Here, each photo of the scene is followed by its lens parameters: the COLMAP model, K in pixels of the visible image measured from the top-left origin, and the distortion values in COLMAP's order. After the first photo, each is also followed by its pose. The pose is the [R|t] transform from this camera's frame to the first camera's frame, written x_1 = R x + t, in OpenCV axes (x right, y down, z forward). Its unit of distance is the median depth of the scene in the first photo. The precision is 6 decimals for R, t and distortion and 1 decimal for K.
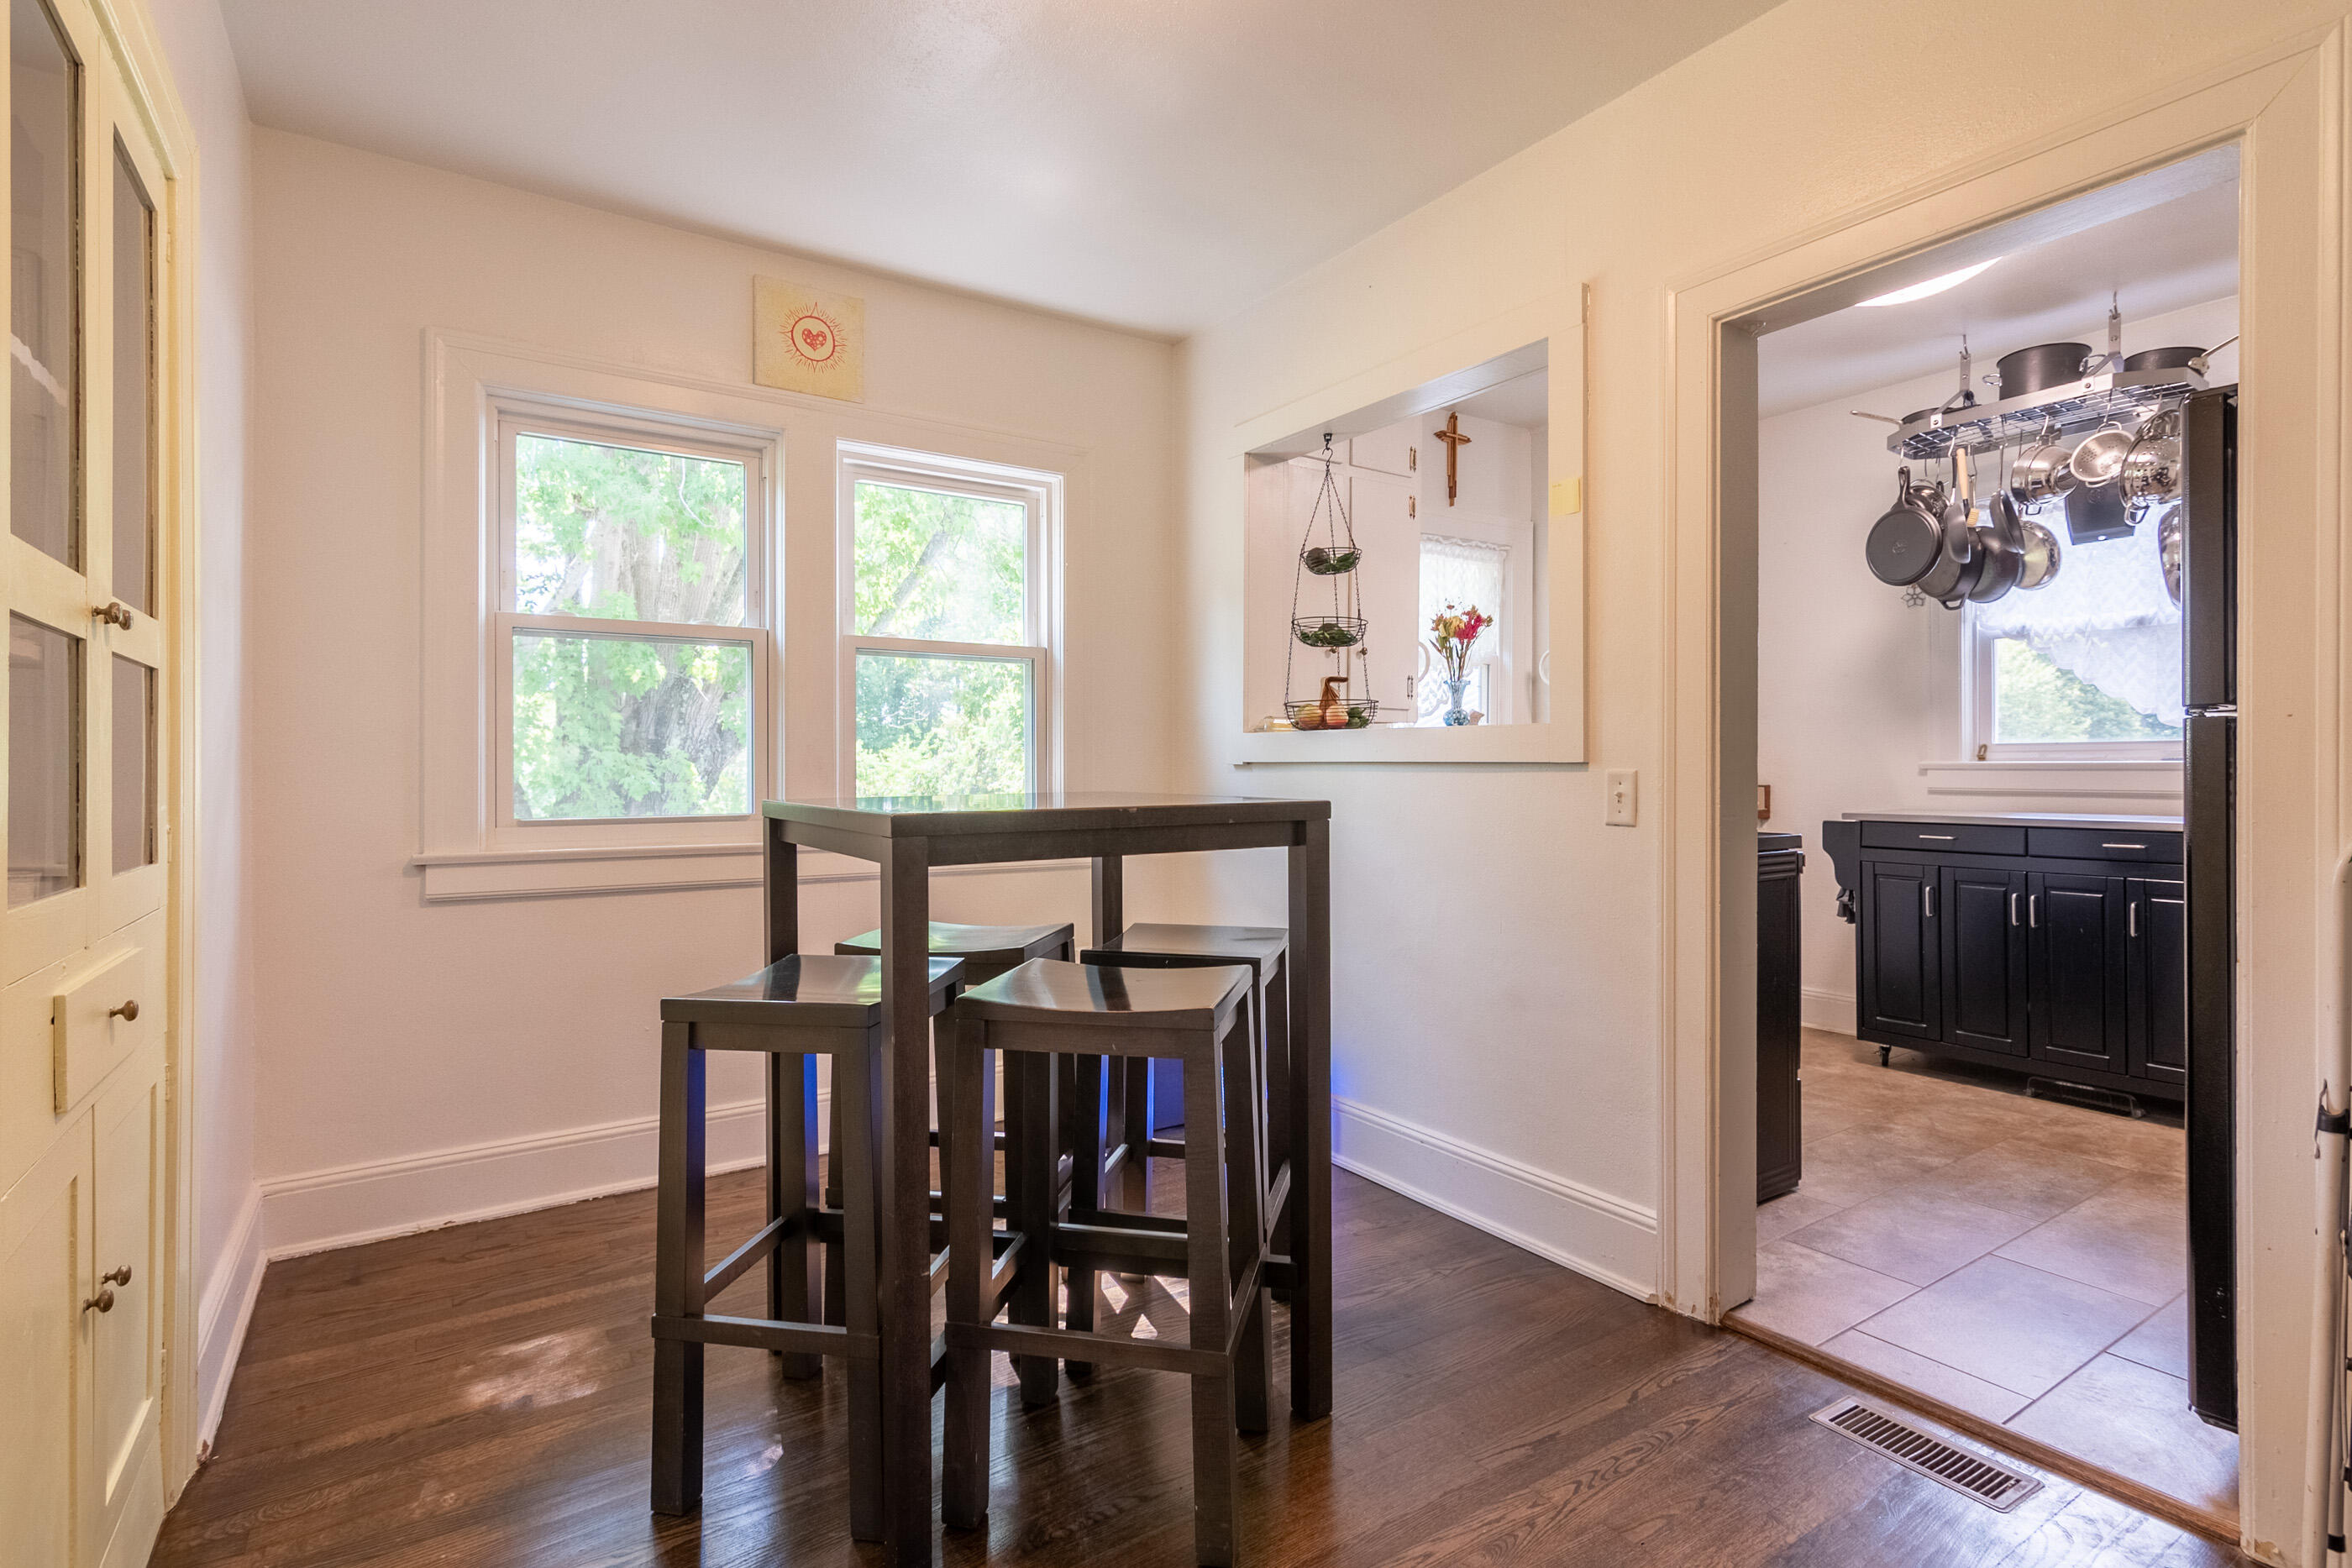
lens RADIAL K [[1142.4, 0, 1174.3], [0, 1142.4, 767.7], [0, 0, 1]] dist [-0.001940, 0.002540]
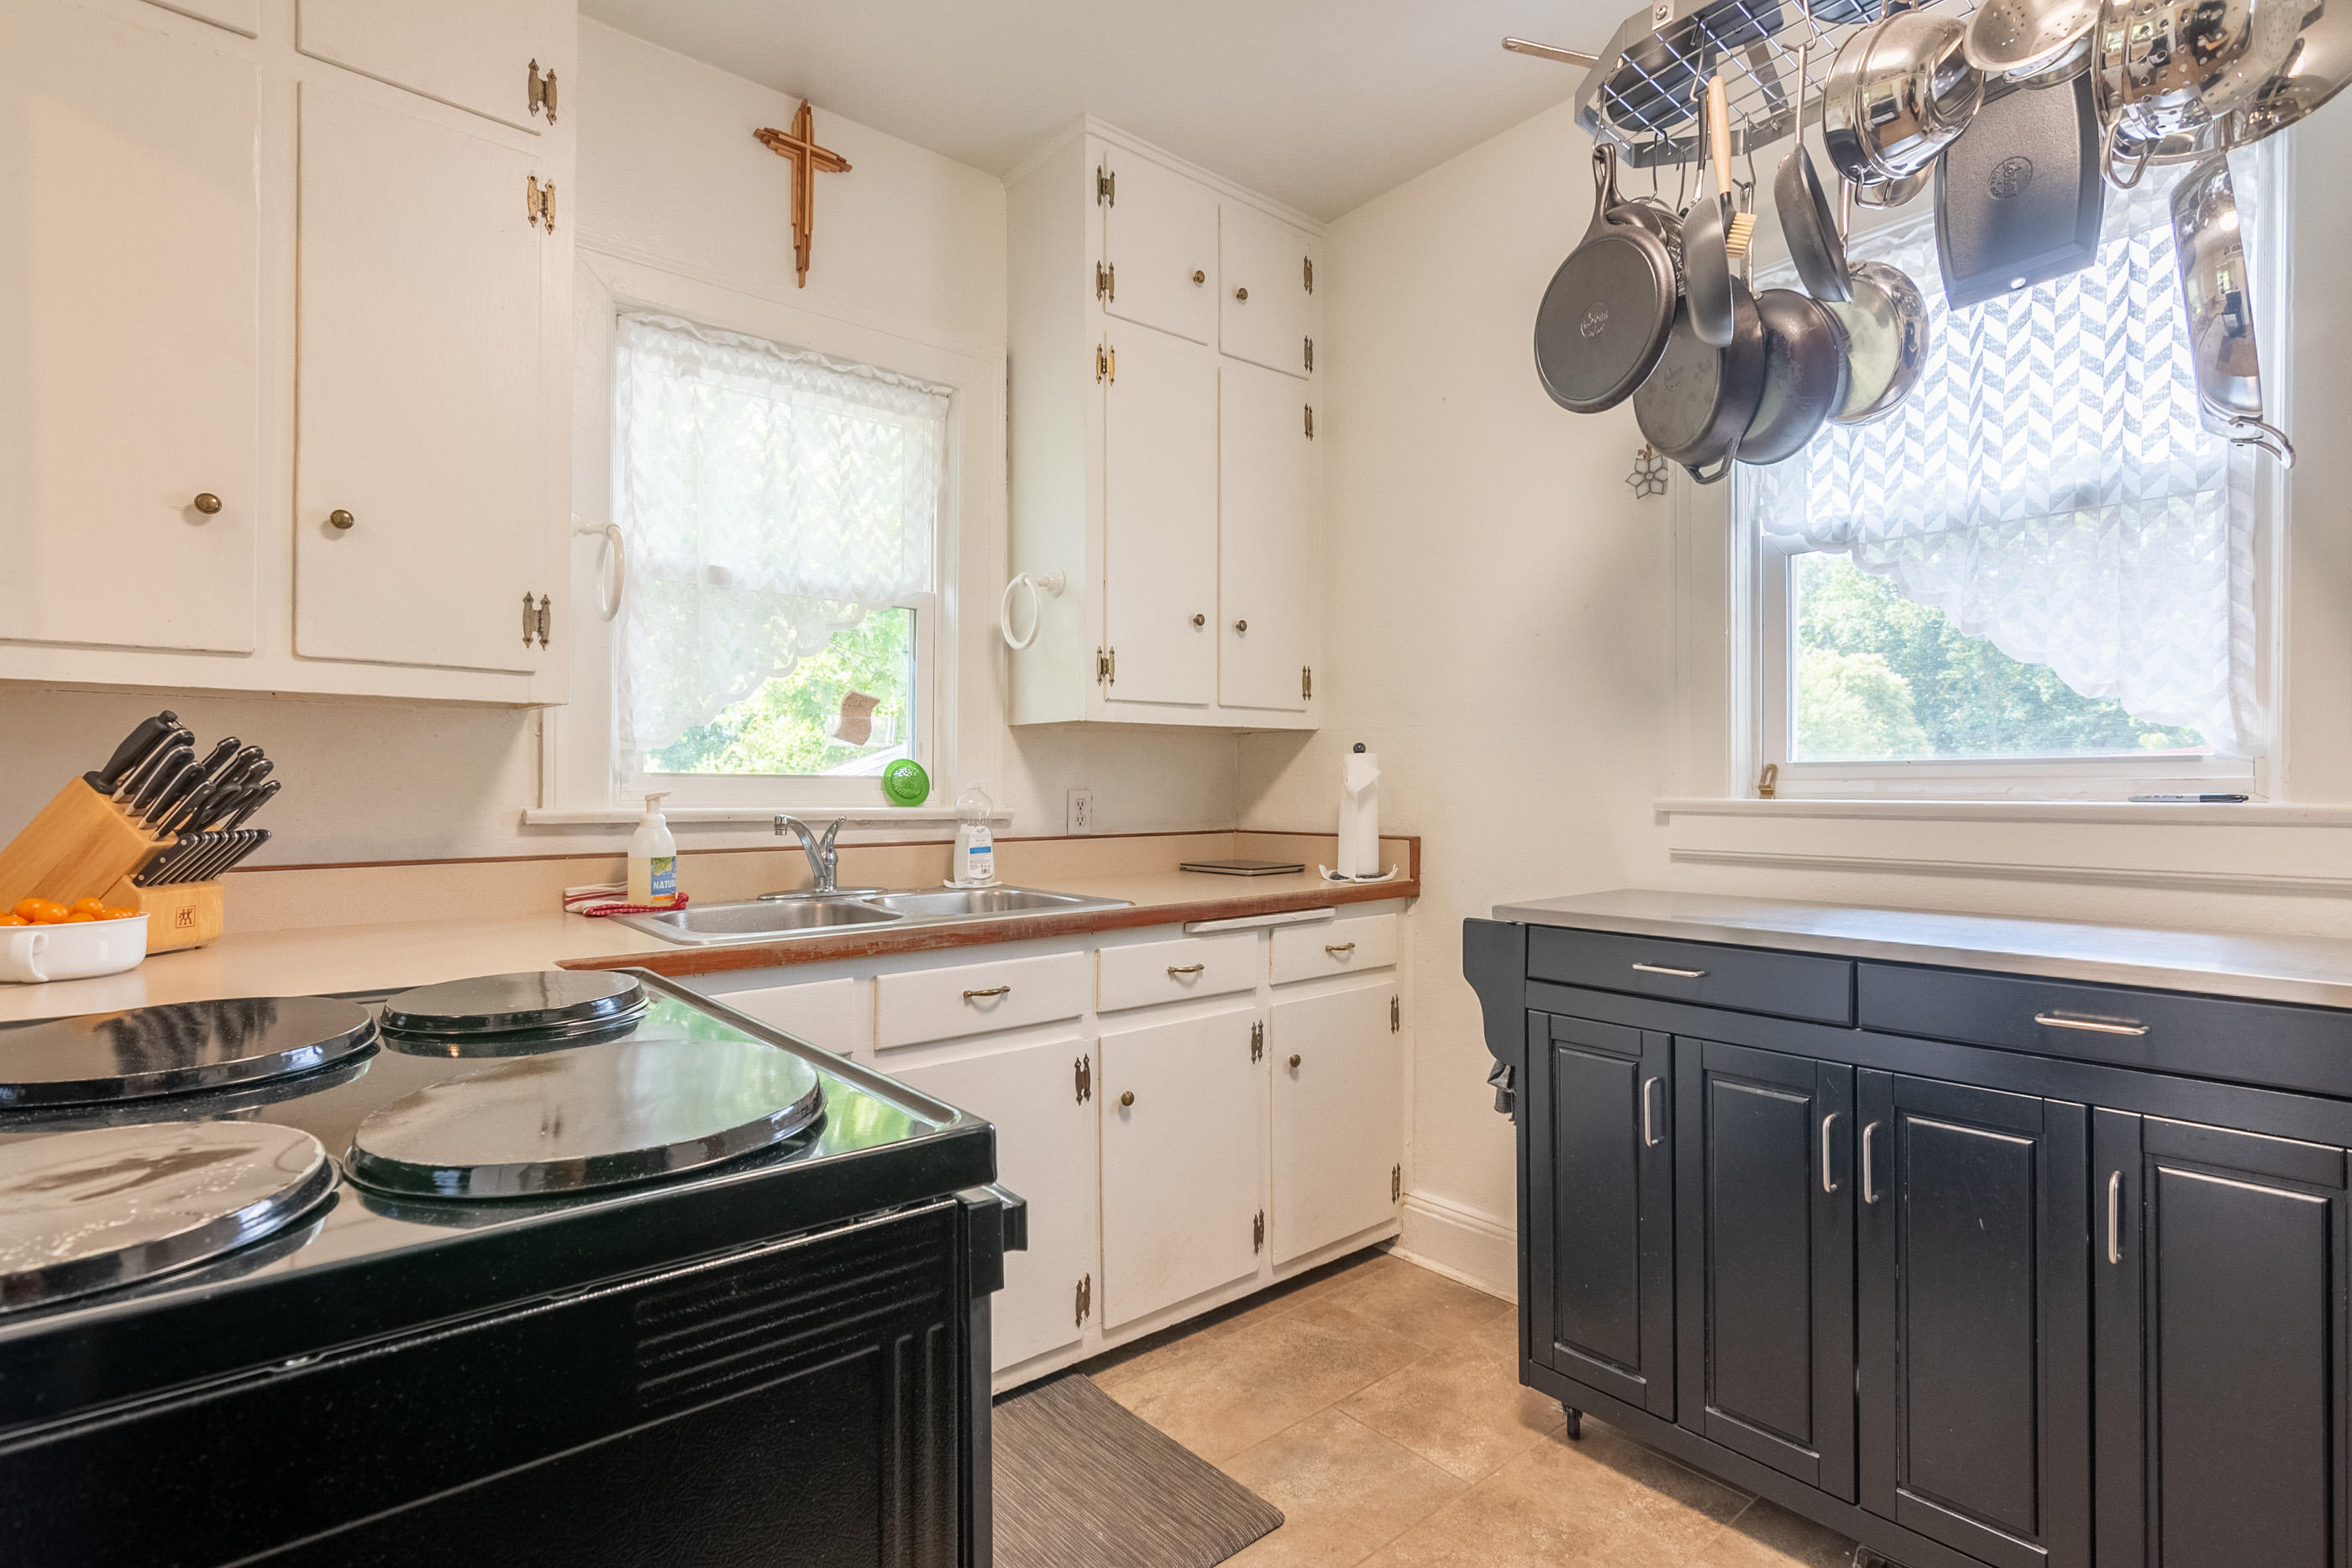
lens RADIAL K [[1142.4, 0, 1185.7], [0, 1142.4, 790.3], [0, 0, 1]] dist [-0.001940, 0.002540]
pose [[0.992309, 0.005242, 0.123672, 0.404088], [-0.004986, 0.999985, -0.002383, -0.006664], [-0.123682, 0.001748, 0.992320, 0.551324]]
